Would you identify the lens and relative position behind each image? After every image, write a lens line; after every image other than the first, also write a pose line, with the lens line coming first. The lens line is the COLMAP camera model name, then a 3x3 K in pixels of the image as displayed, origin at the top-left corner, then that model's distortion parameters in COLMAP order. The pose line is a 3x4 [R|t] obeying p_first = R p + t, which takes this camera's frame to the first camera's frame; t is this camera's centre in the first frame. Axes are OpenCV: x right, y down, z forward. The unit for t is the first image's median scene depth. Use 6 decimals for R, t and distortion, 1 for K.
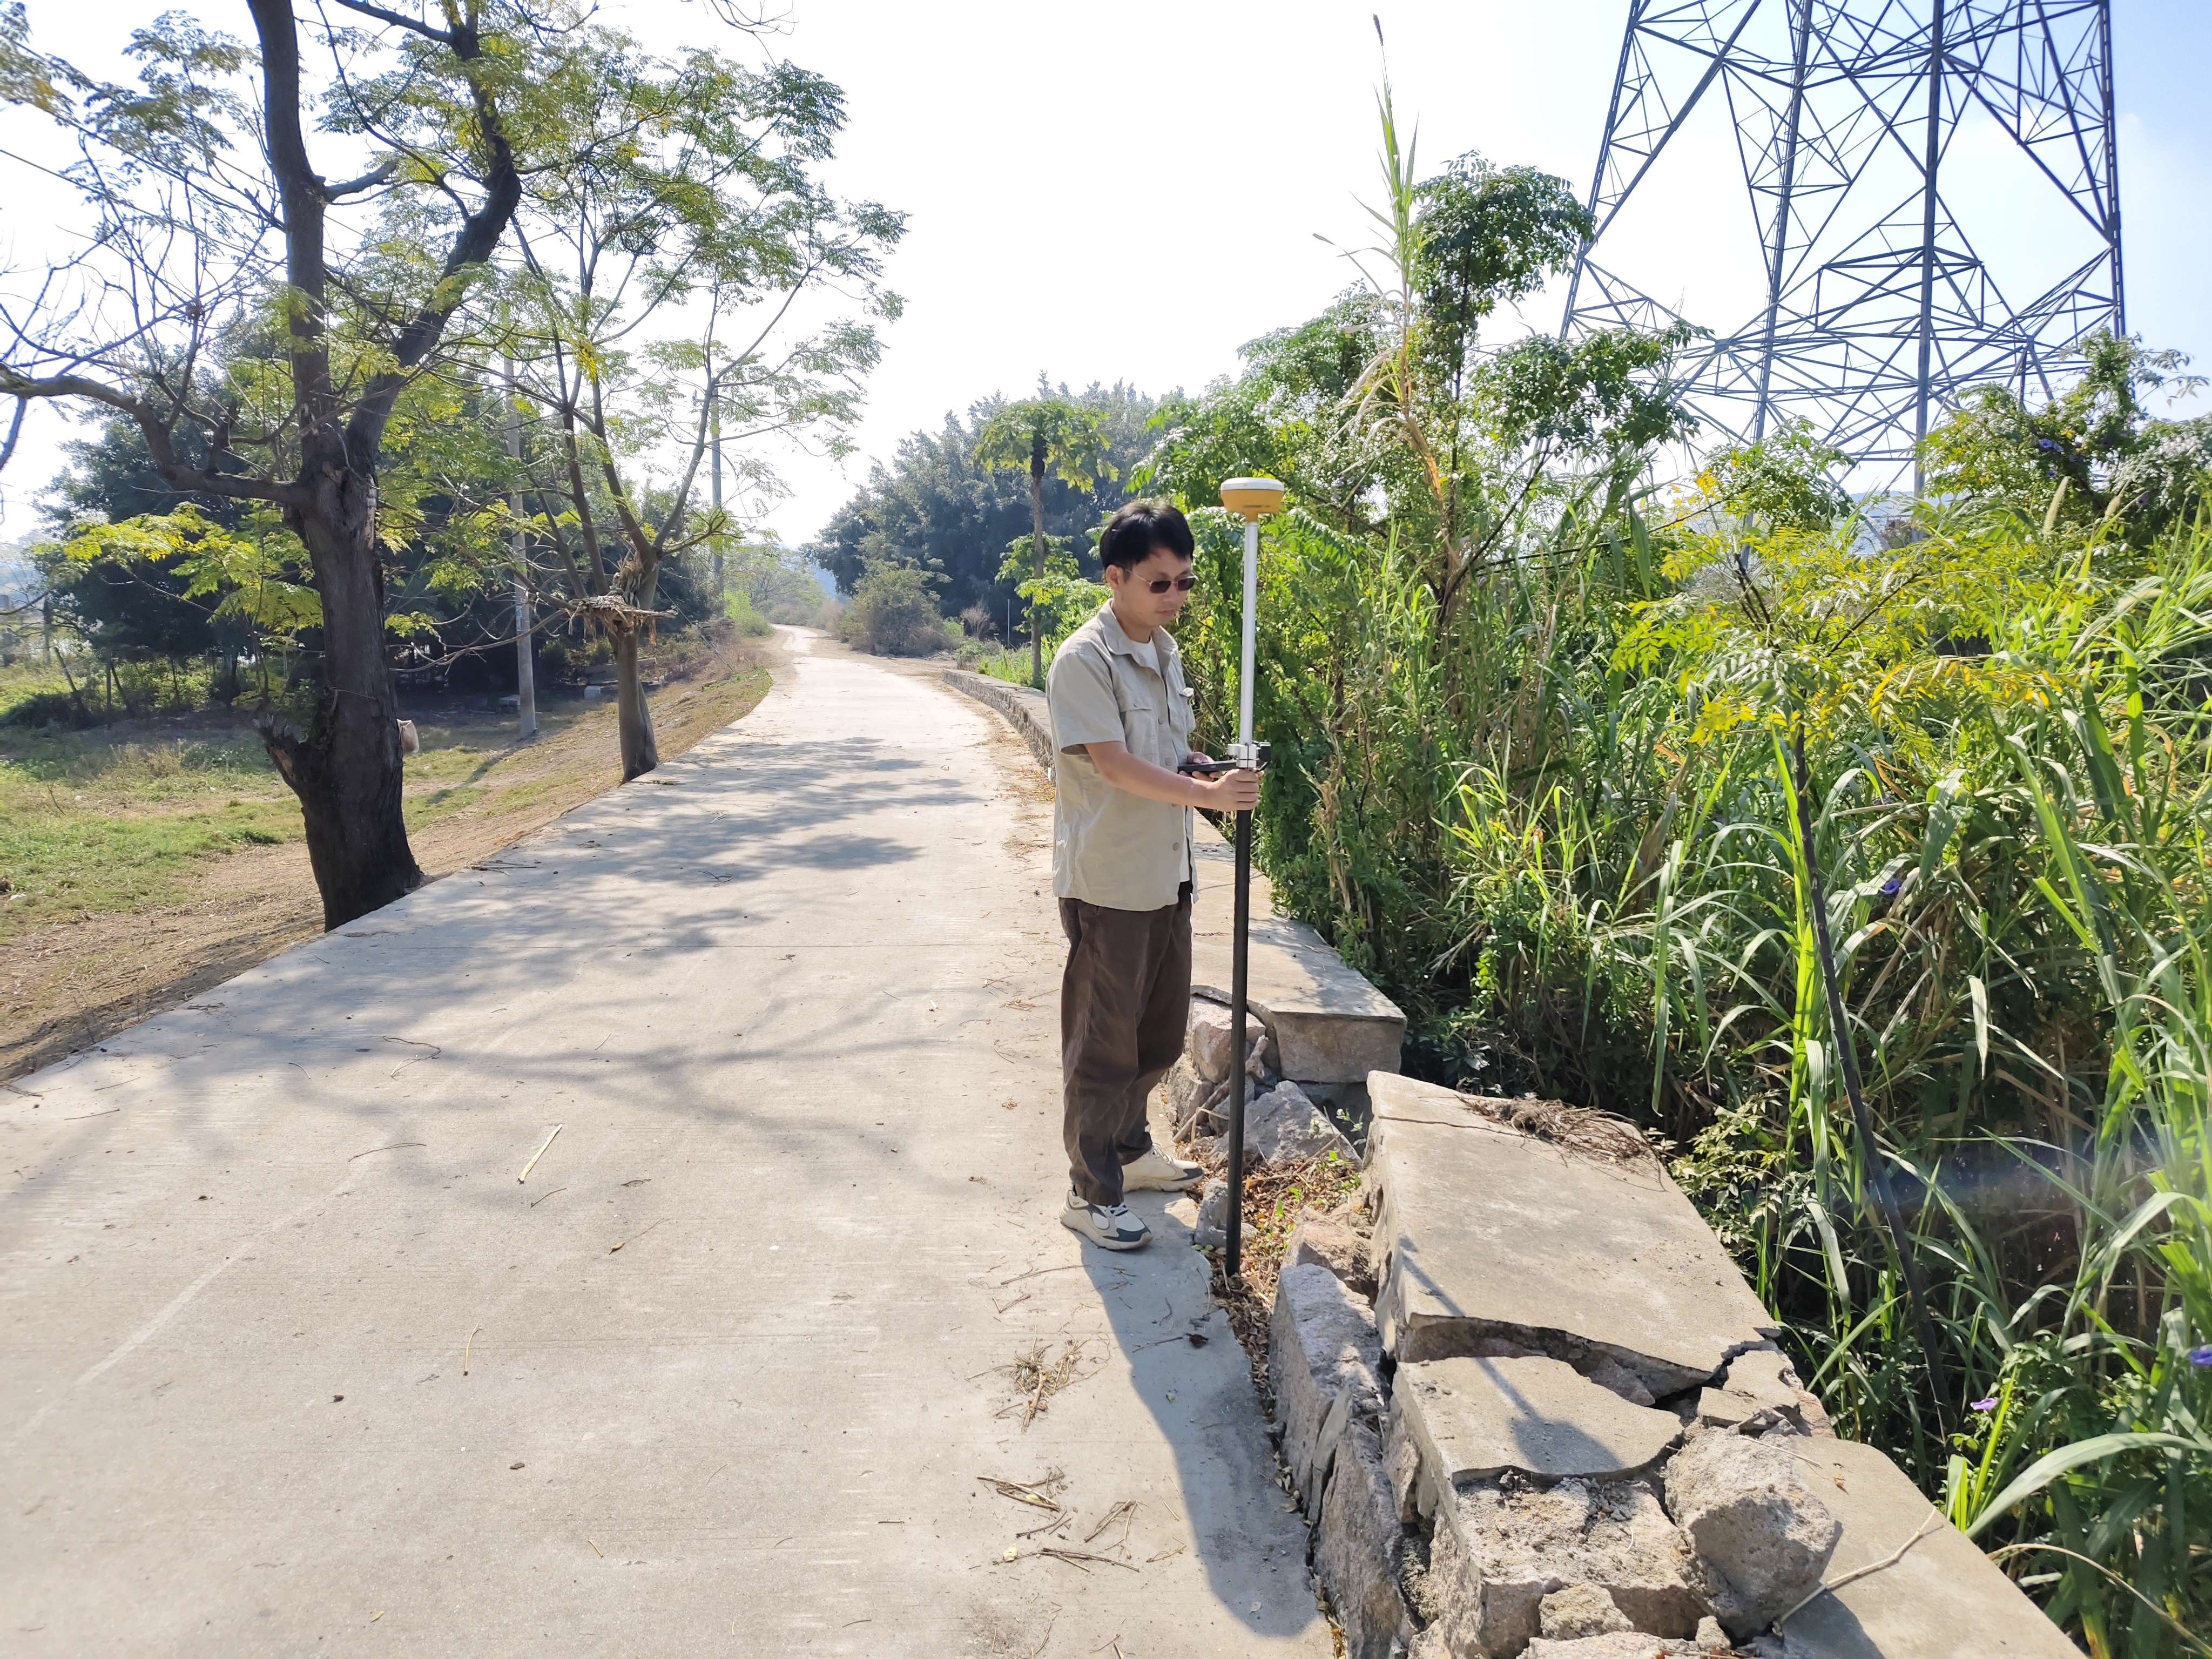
lens RADIAL K [[1546.1, 0, 1109.6], [0, 1546.1, 814.2], [0, 0, 1]] dist [-0.016350, 0.025101]
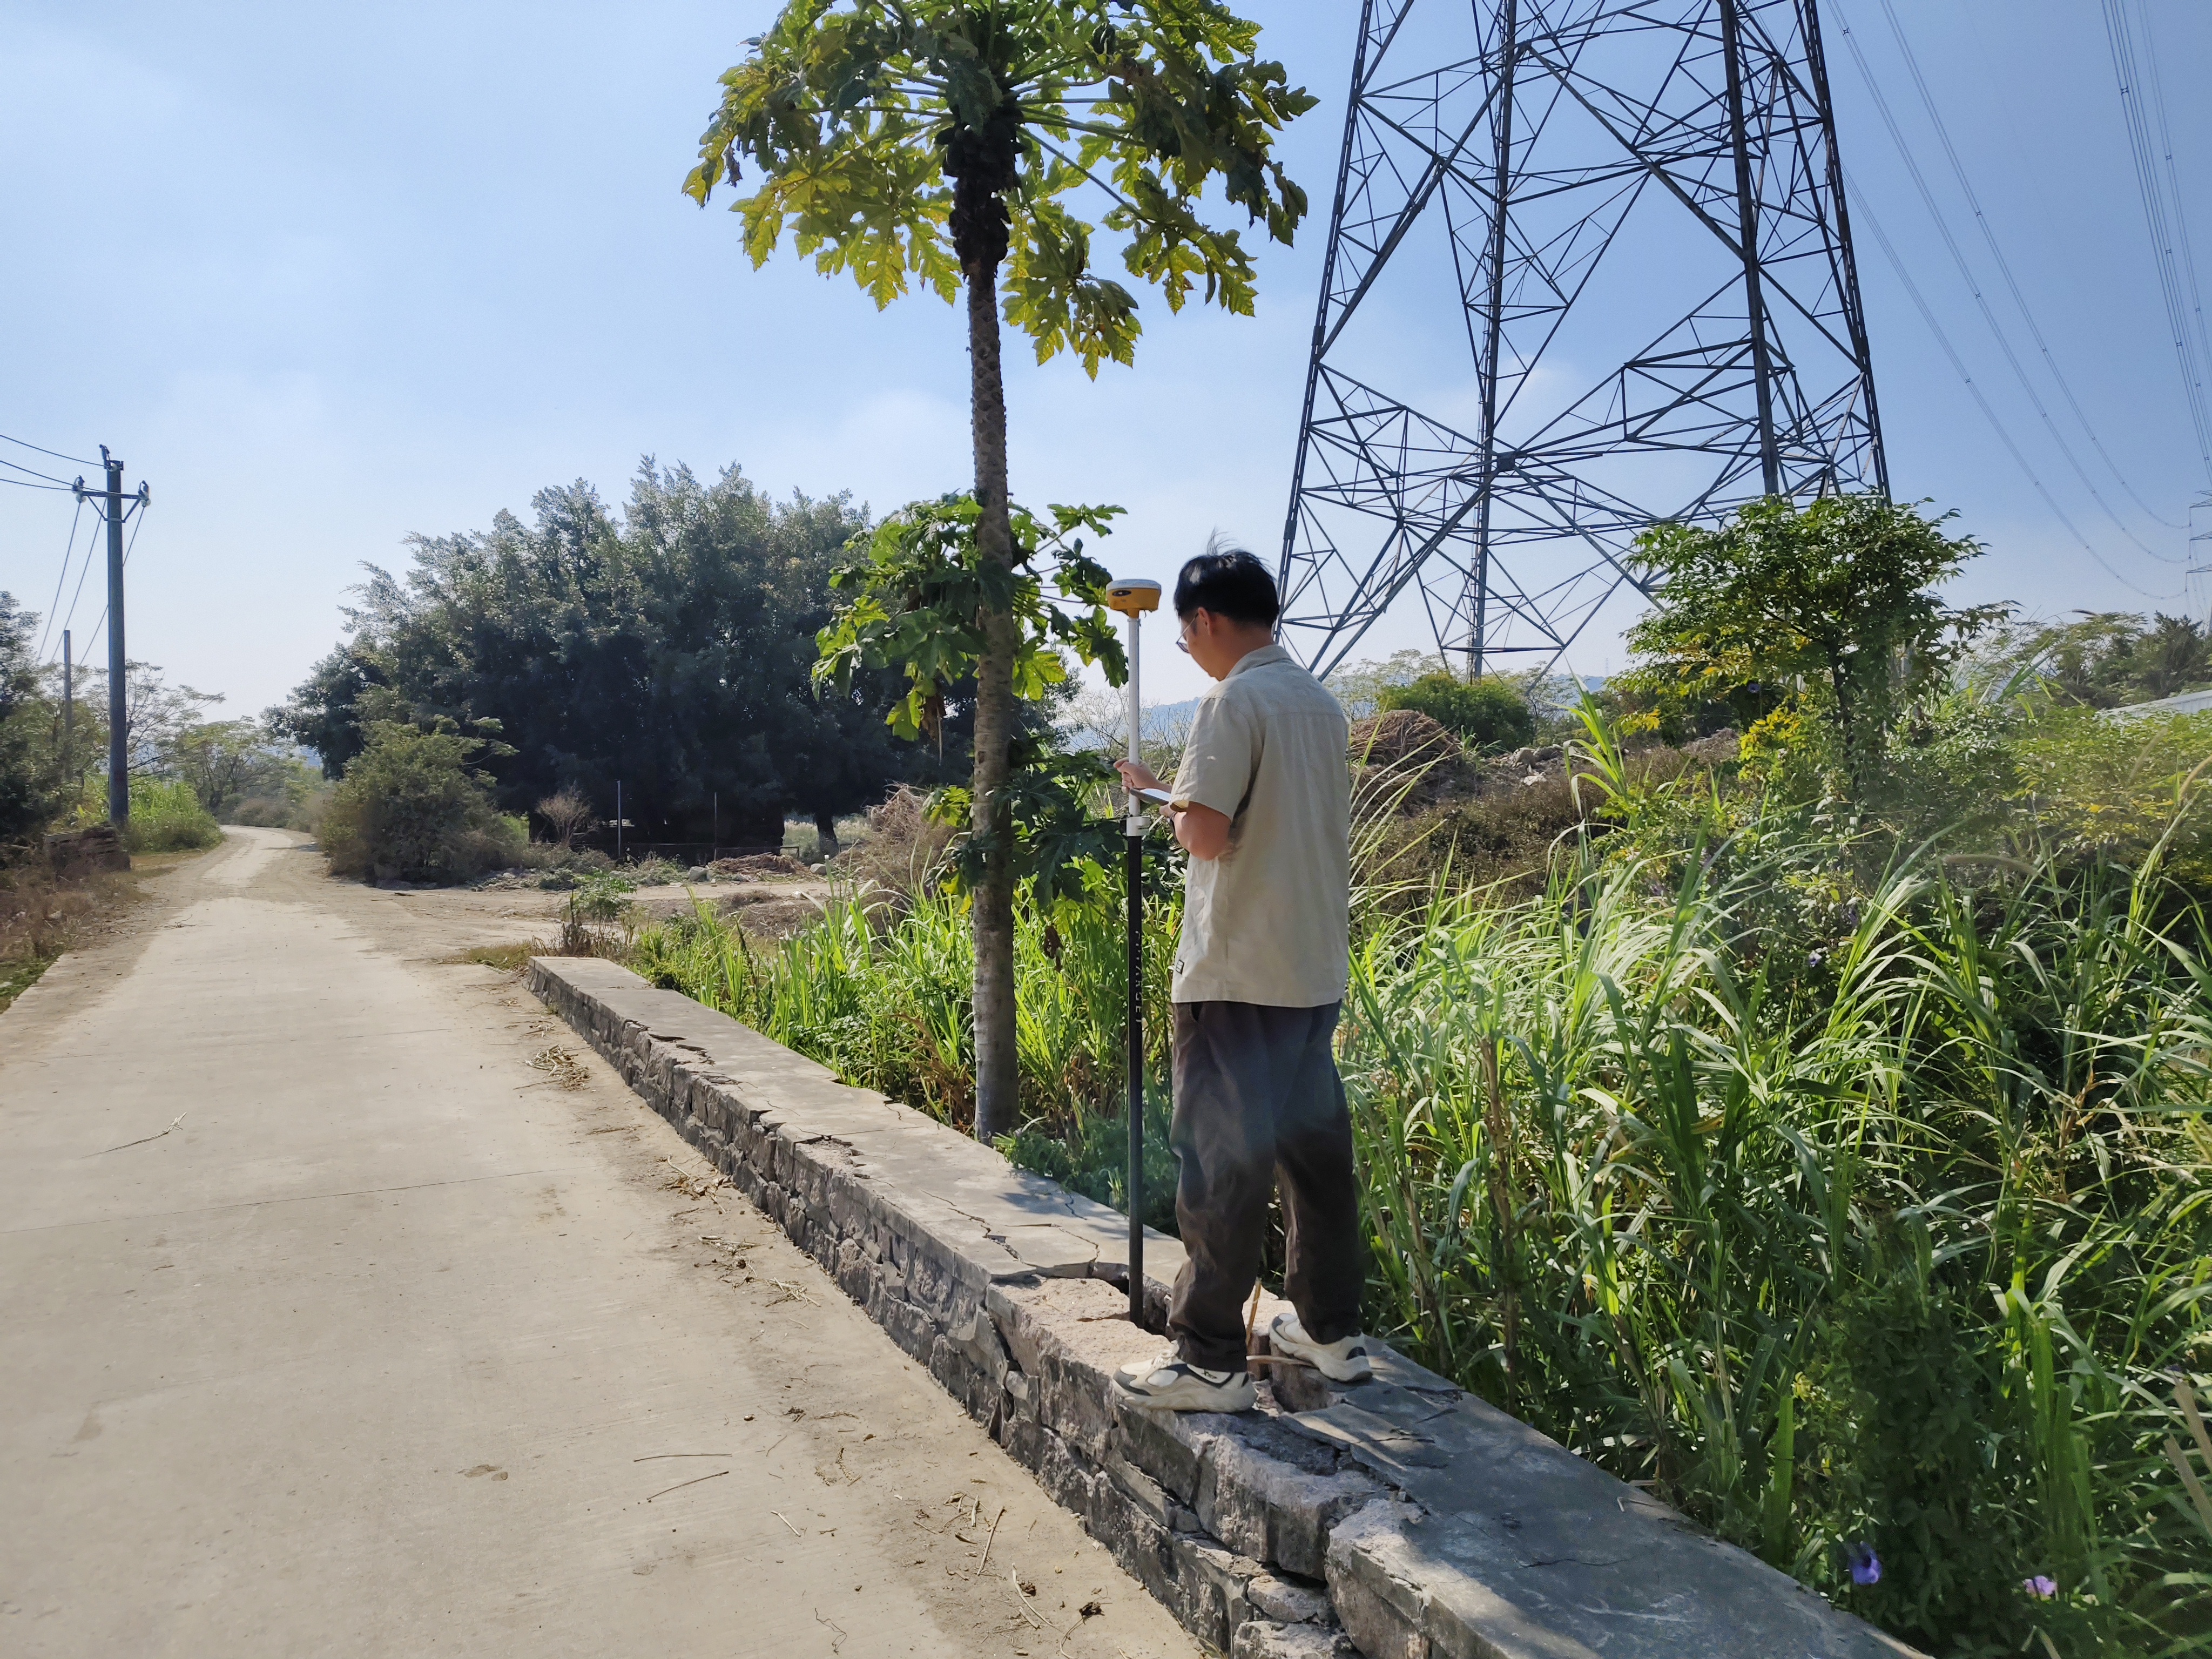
lens RADIAL K [[1456.5, 0, 1101.0], [0, 1456.5, 808.7], [0, 0, 1]] dist [0.082083, -0.093724]
pose [[0.958184, -0.027087, 0.284867, -0.038047], [0.060694, 0.992097, -0.109820, -0.041783], [-0.279641, 0.122517, 0.952255, 0.311674]]
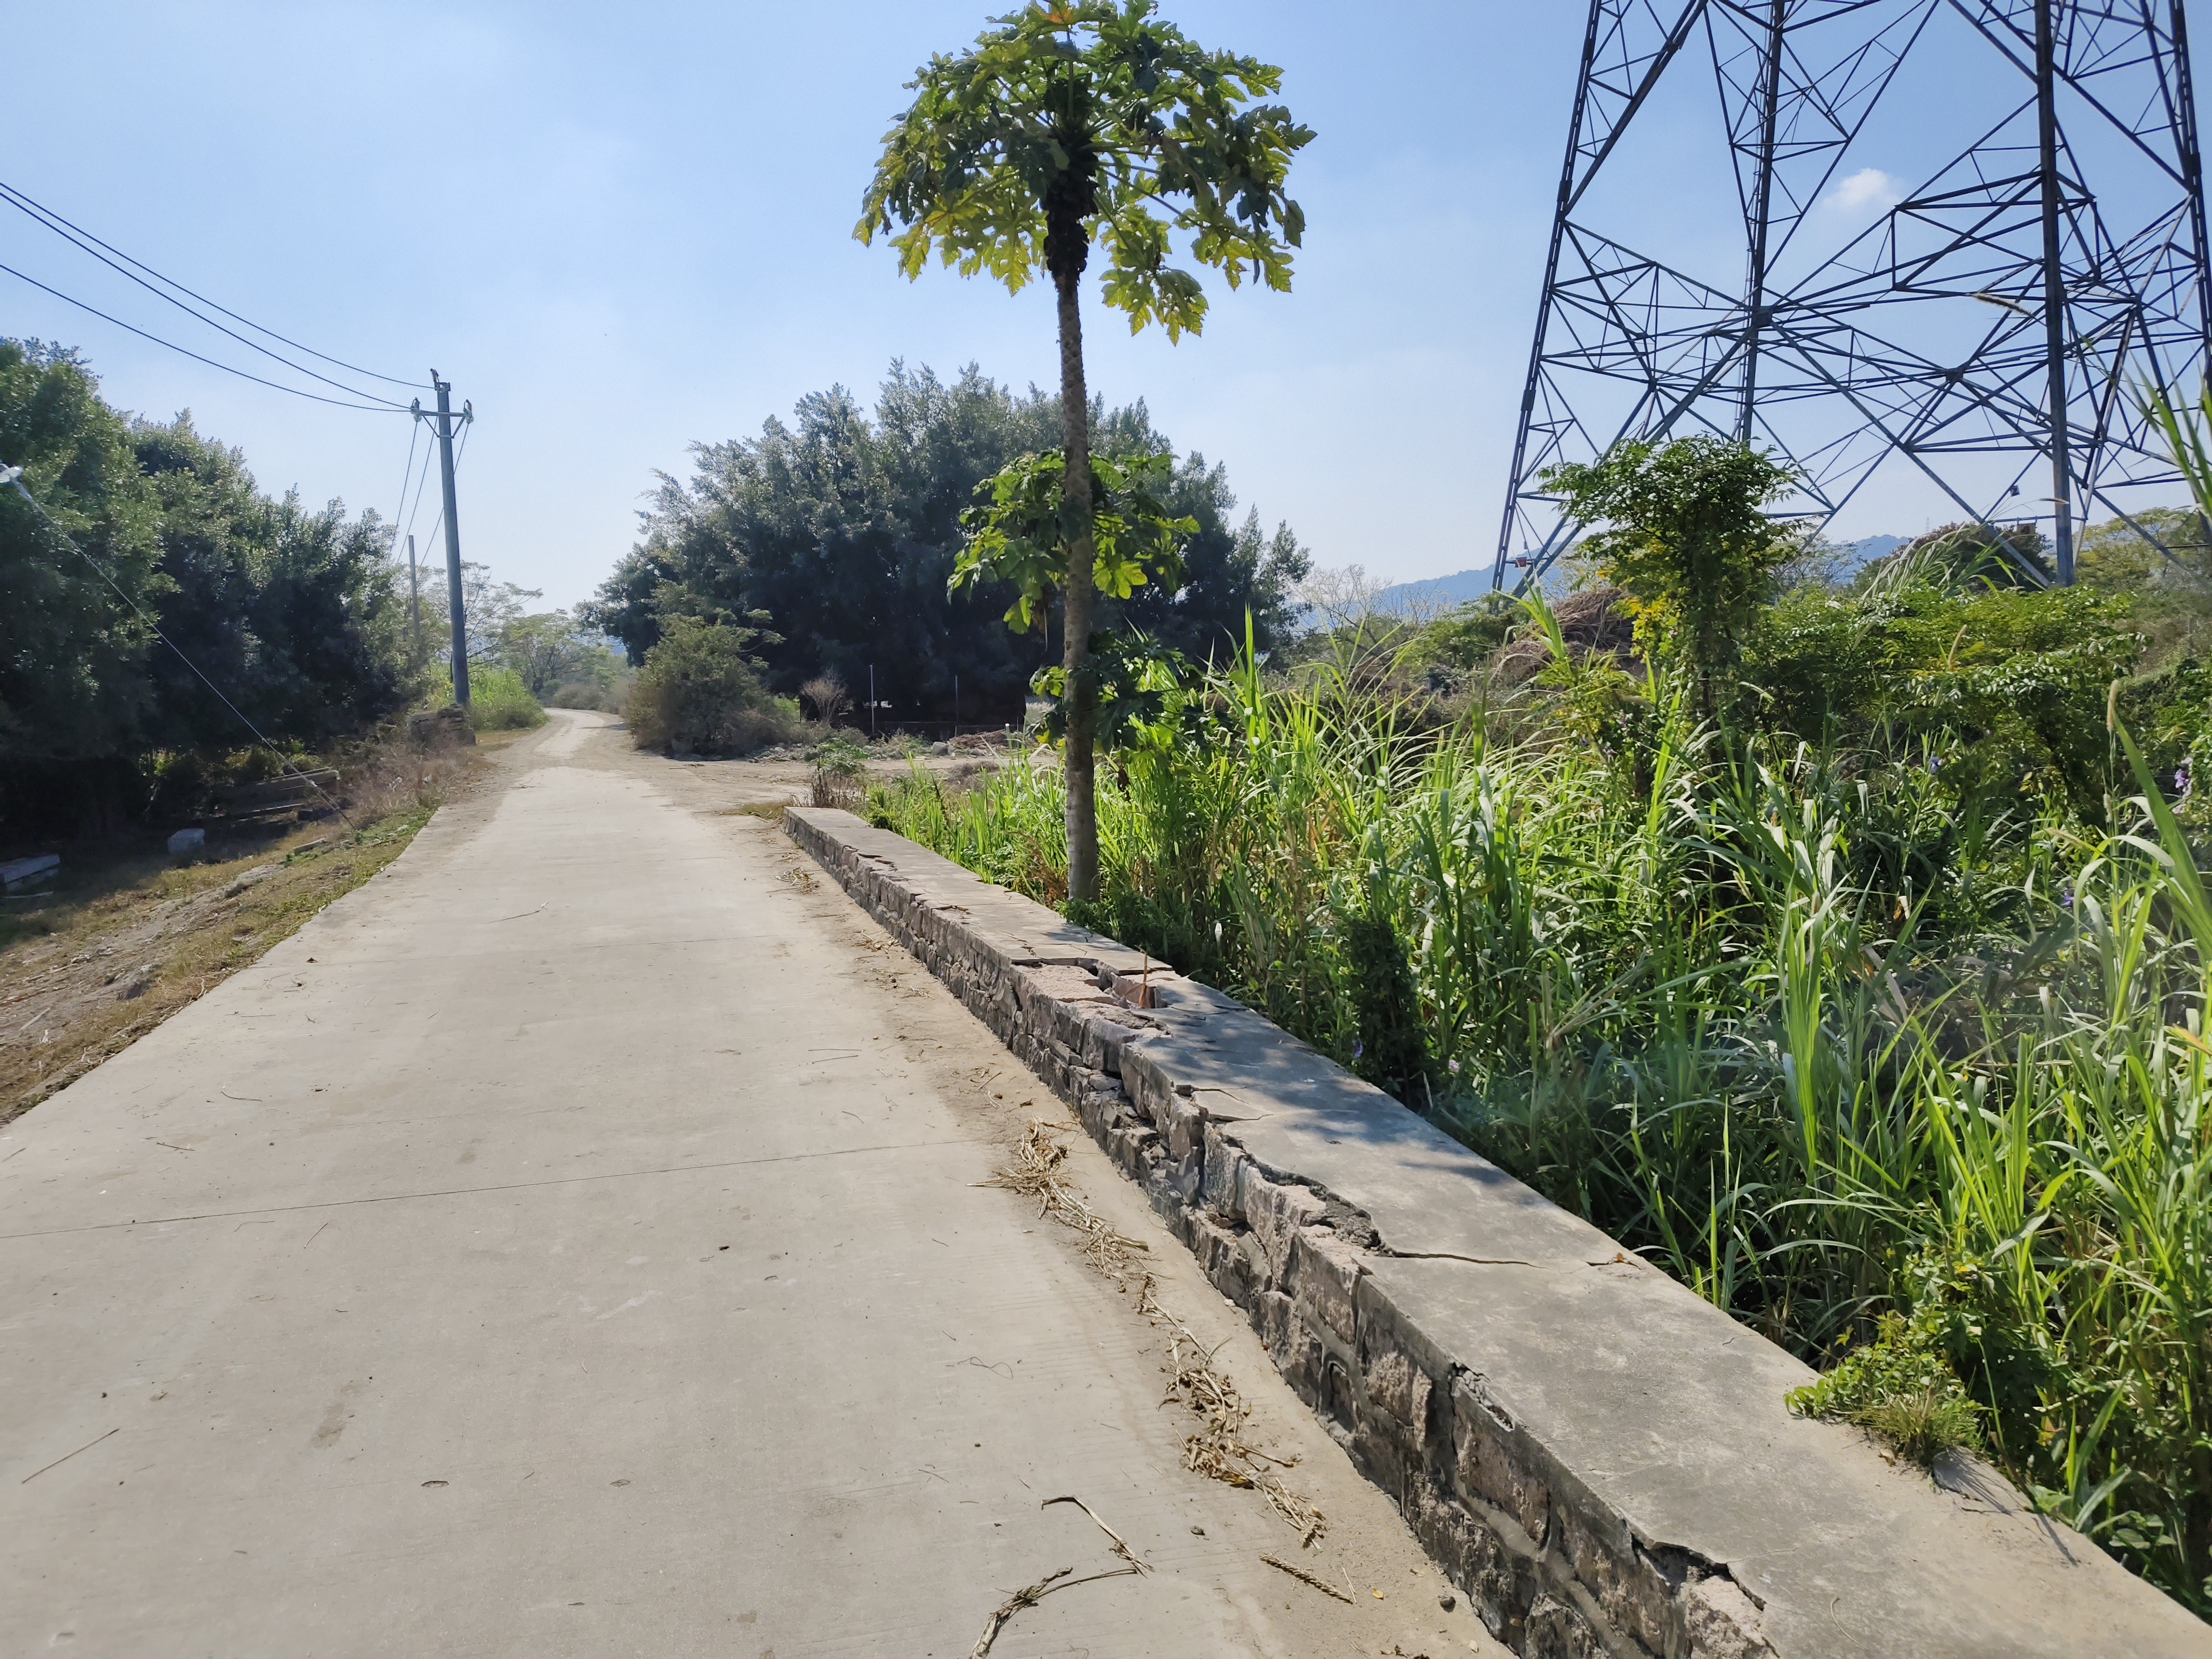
lens RADIAL K [[1456.5, 0, 1101.0], [0, 1456.5, 808.7], [0, 0, 1]] dist [0.082083, -0.093724]
pose [[0.992719, -0.043662, 0.112260, -0.031840], [0.048244, 0.998096, -0.038430, -0.037006], [-0.110368, 0.043566, 0.992936, 0.279801]]
